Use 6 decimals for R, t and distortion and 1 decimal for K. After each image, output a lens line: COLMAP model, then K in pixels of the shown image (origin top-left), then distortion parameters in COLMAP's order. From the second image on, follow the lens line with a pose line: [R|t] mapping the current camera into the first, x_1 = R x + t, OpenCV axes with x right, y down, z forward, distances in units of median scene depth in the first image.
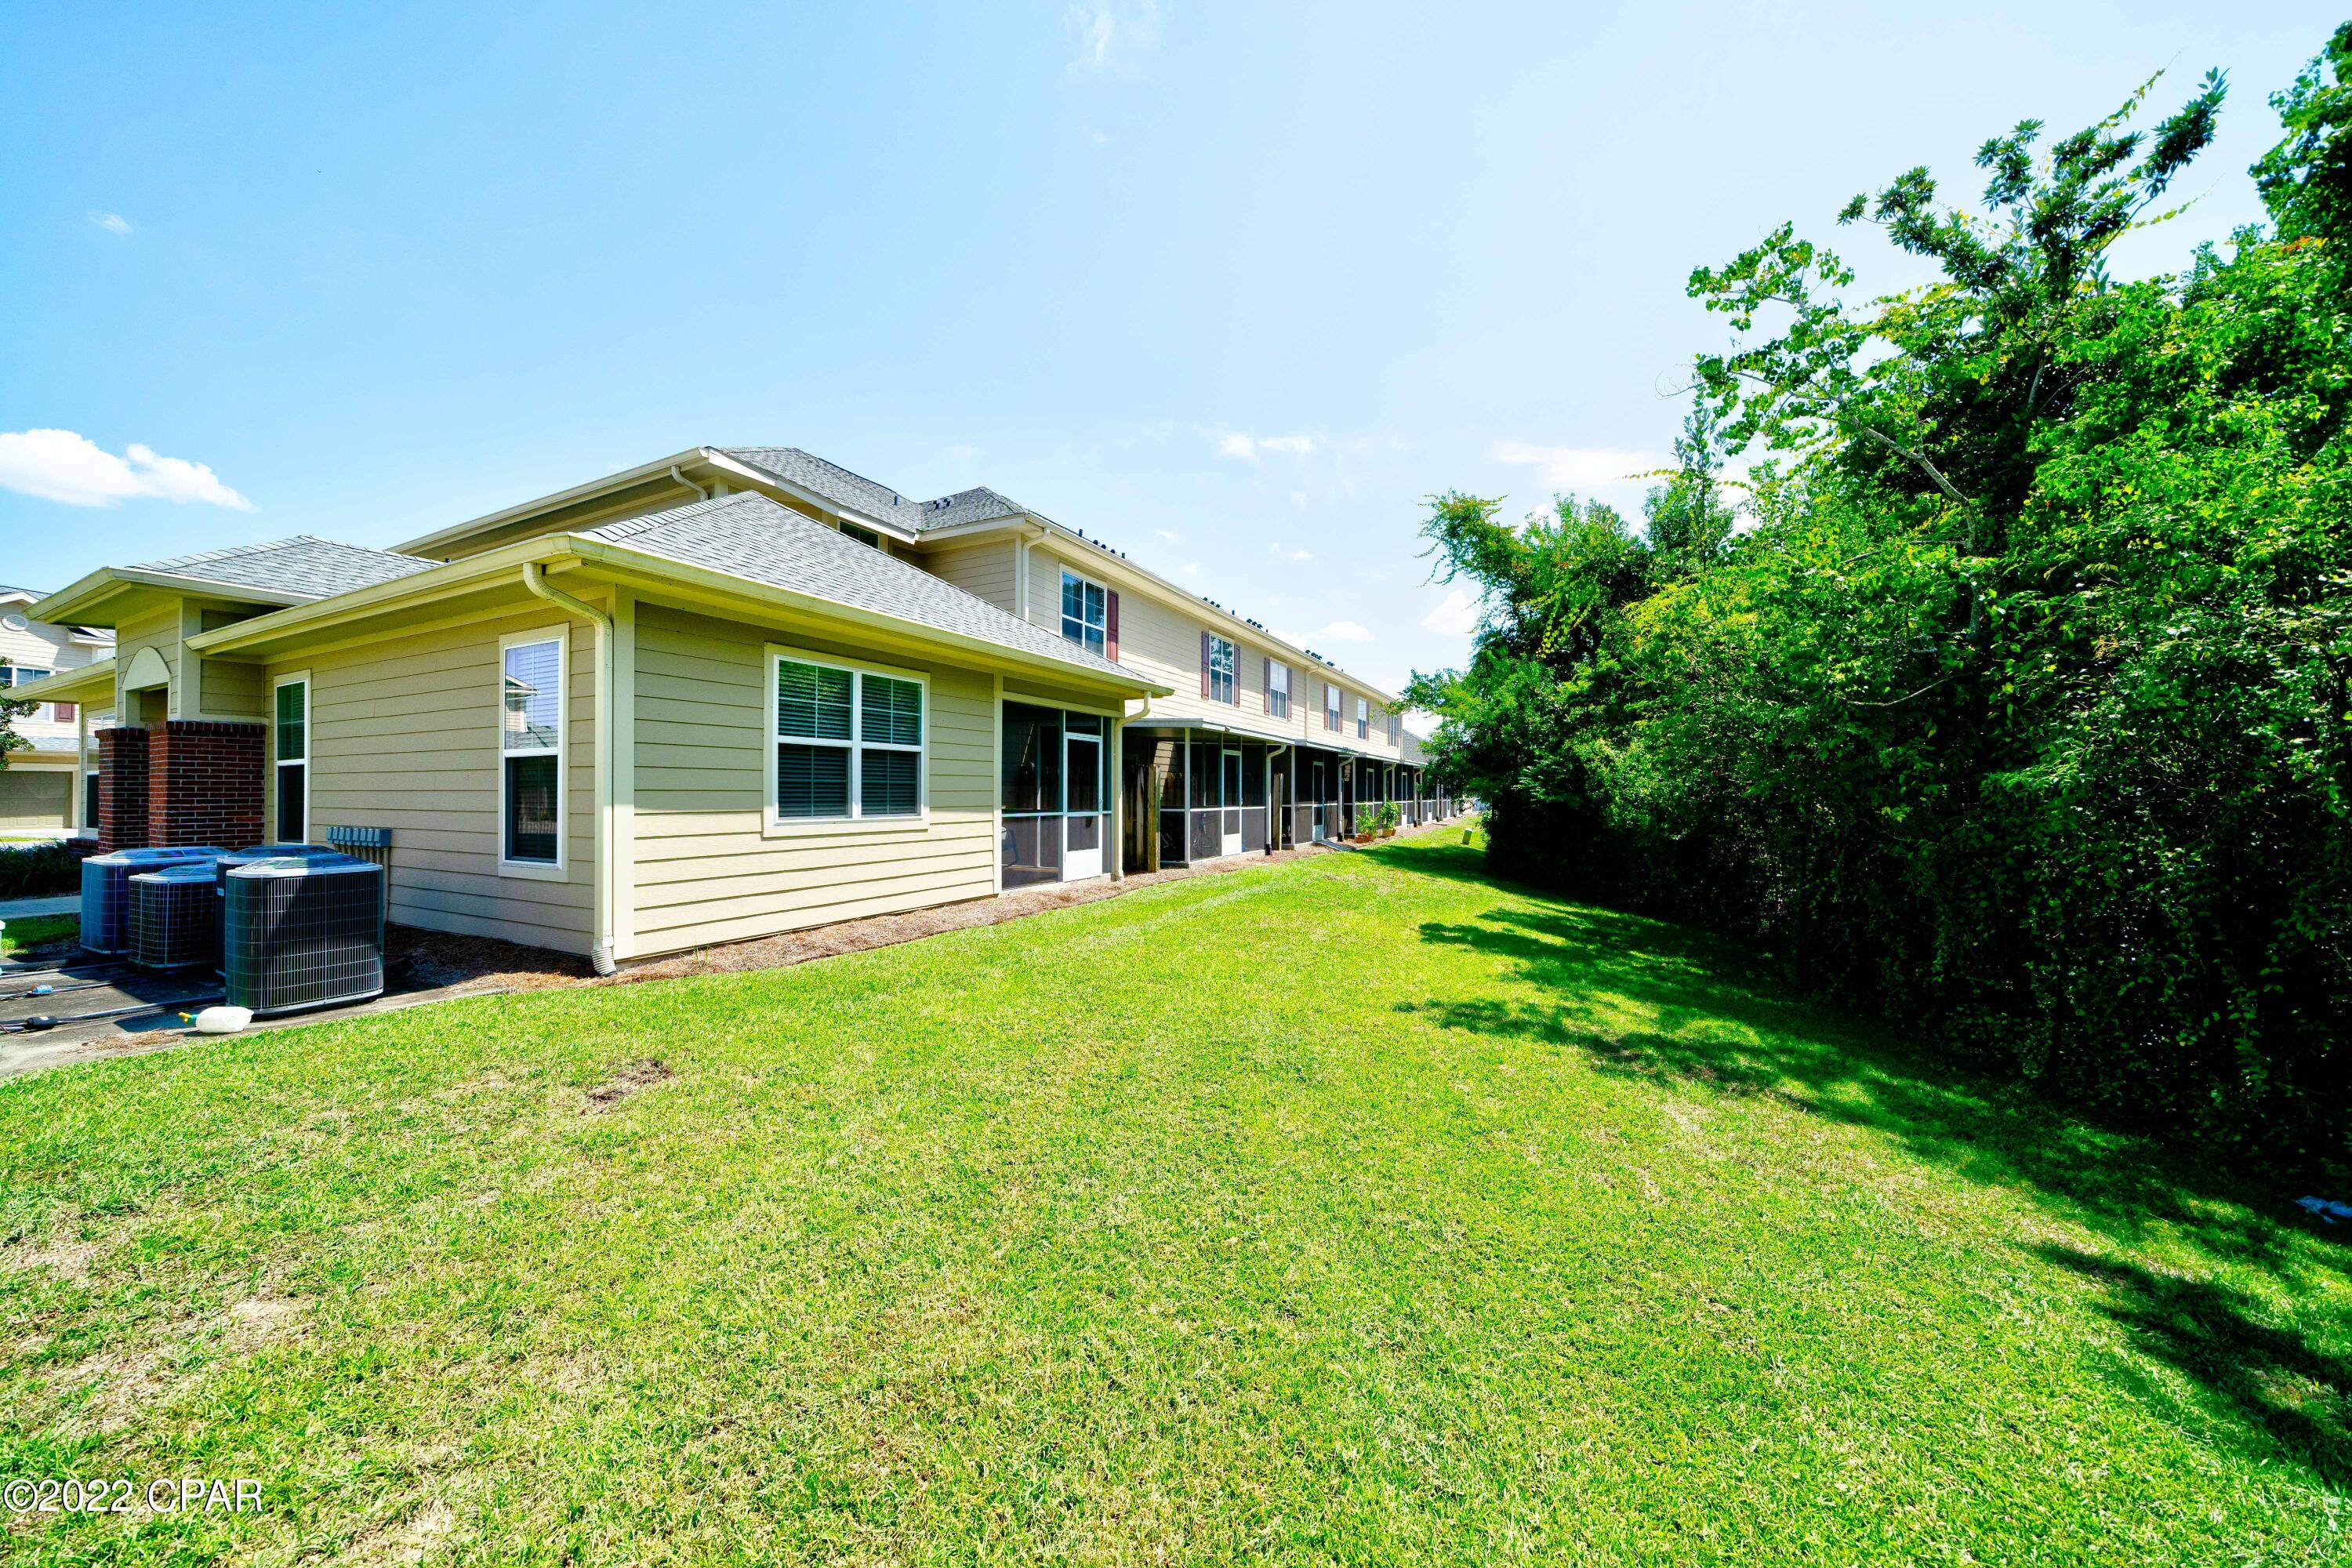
lens RADIAL K [[806.2, 0, 1185.4], [0, 806.2, 782.3], [0, 0, 1]] dist [-0.007265, 0.000162]
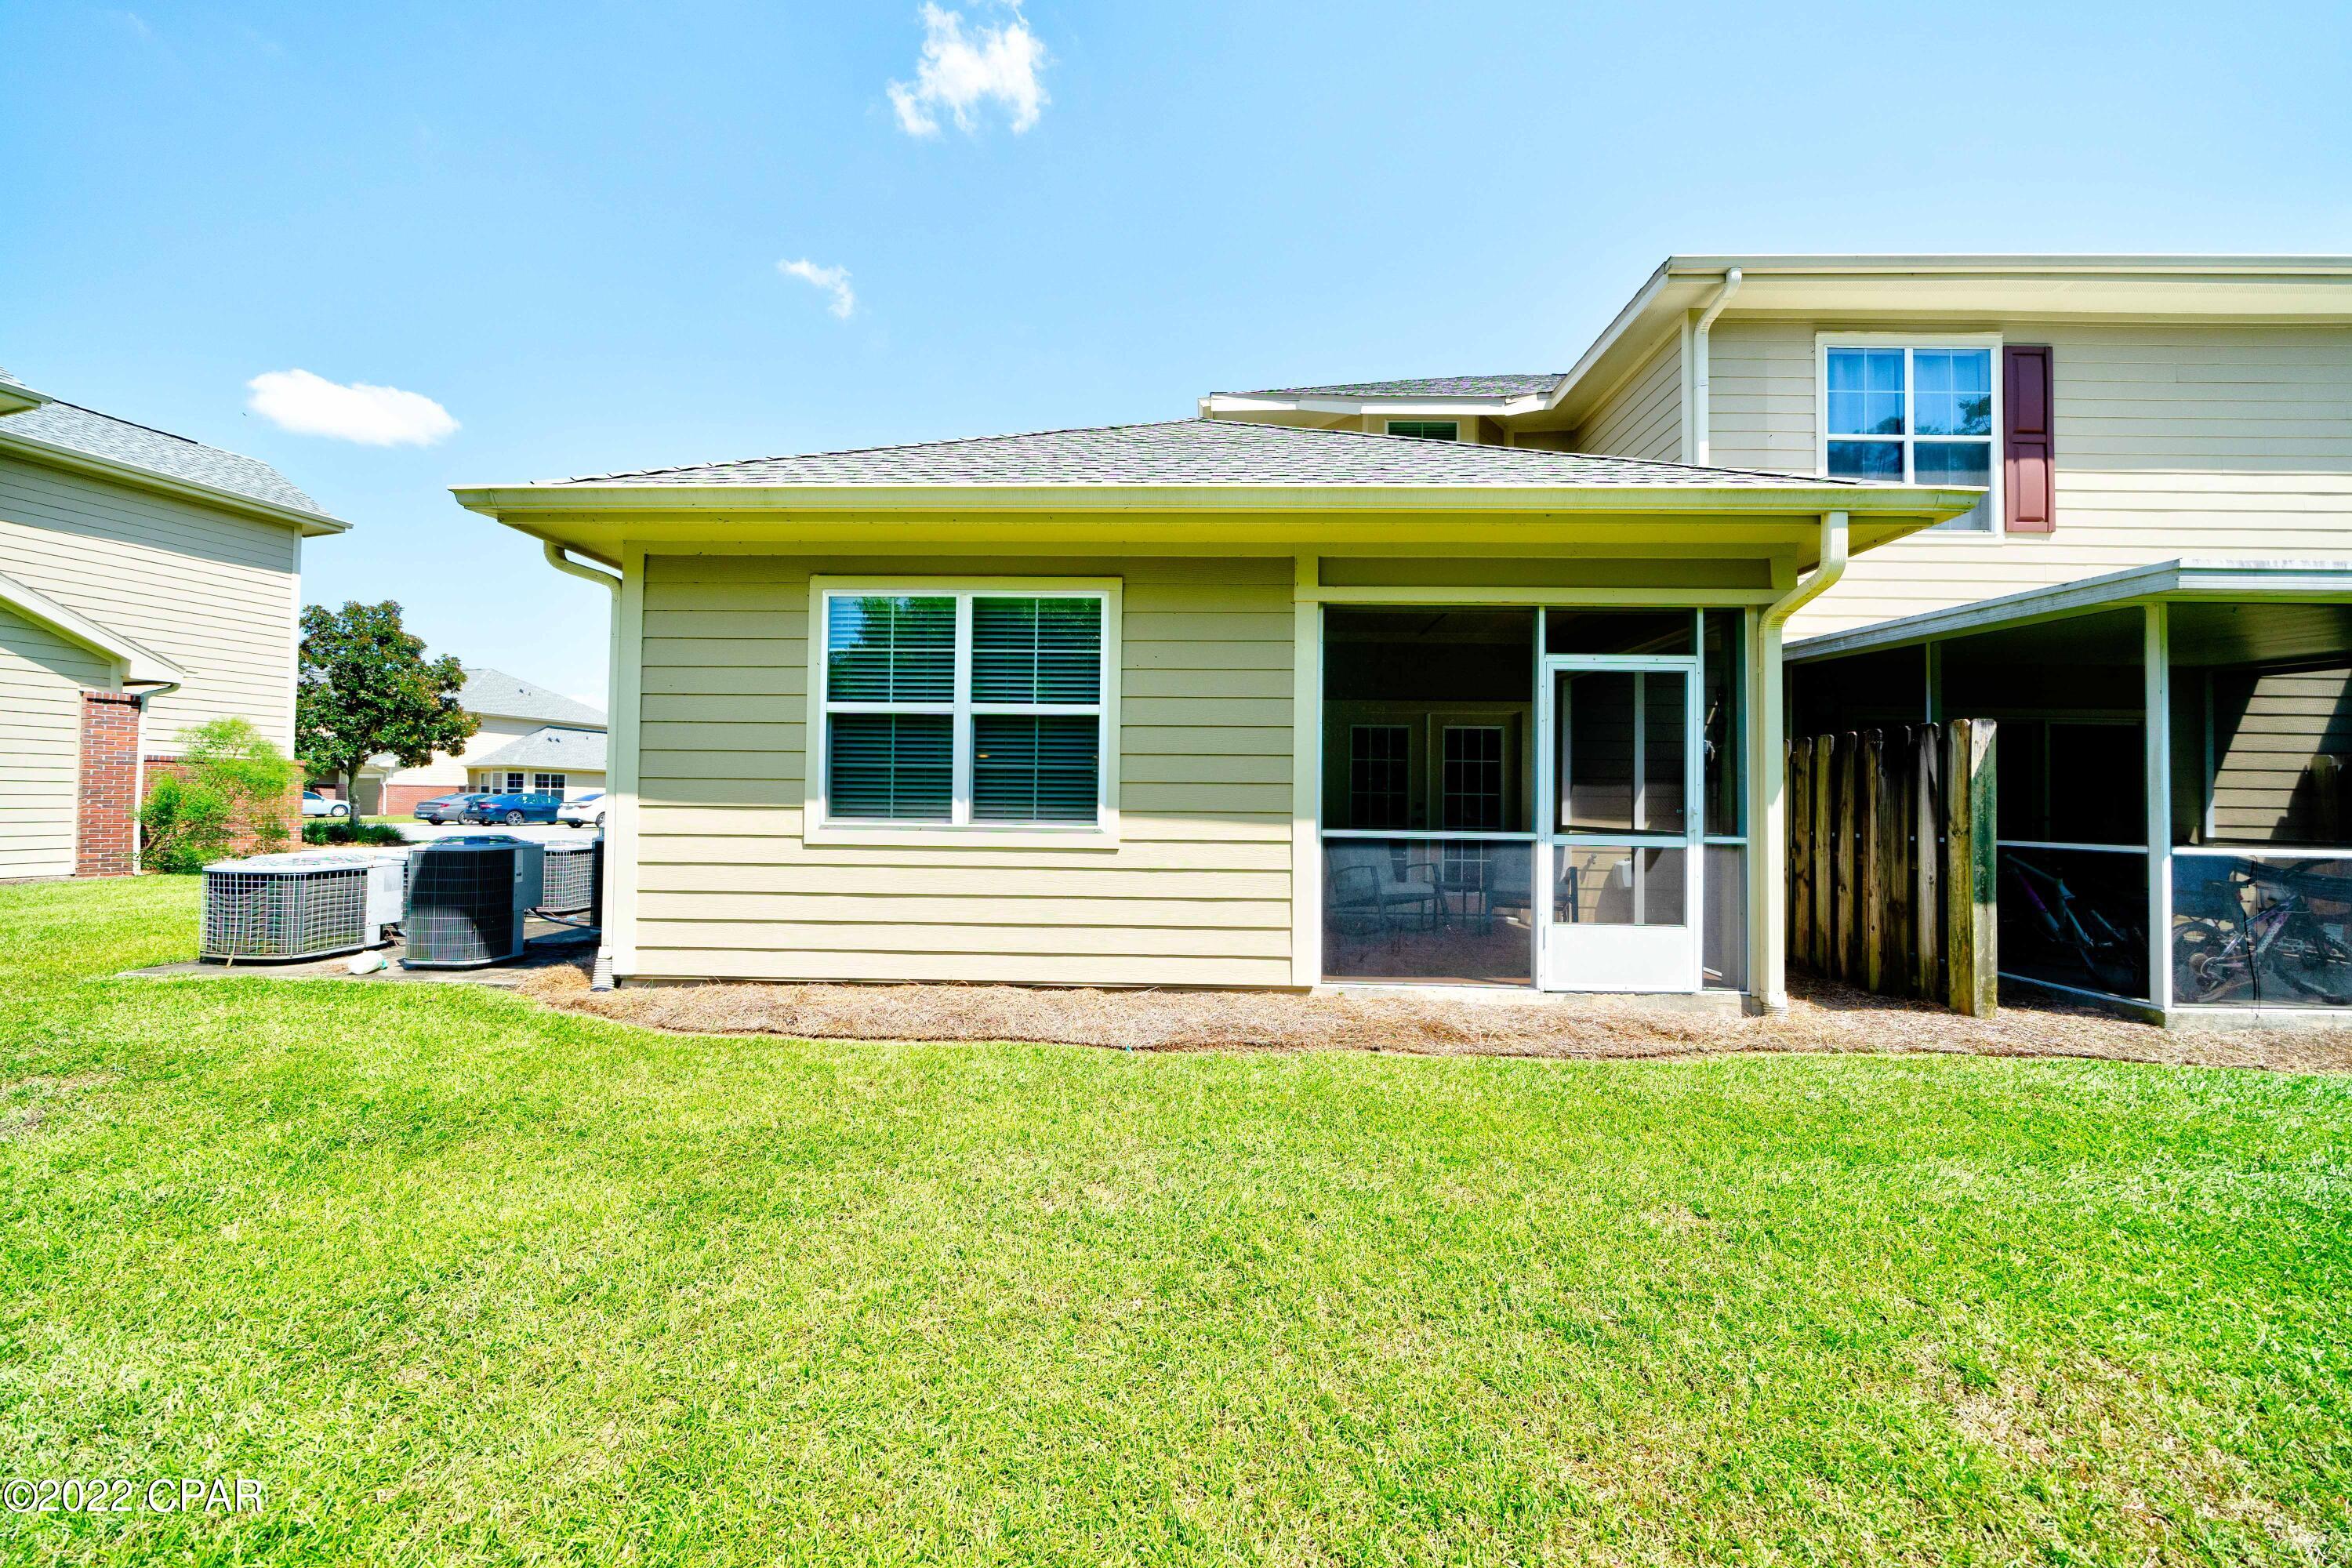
lens RADIAL K [[806.2, 0, 1185.4], [0, 806.2, 782.3], [0, 0, 1]] dist [-0.007265, 0.000162]
pose [[0.413184, -0.020181, -0.910424, 0.198010], [-0.000402, 0.999750, -0.022344, 0.020833], [0.910648, 0.009598, 0.413072, 0.716274]]
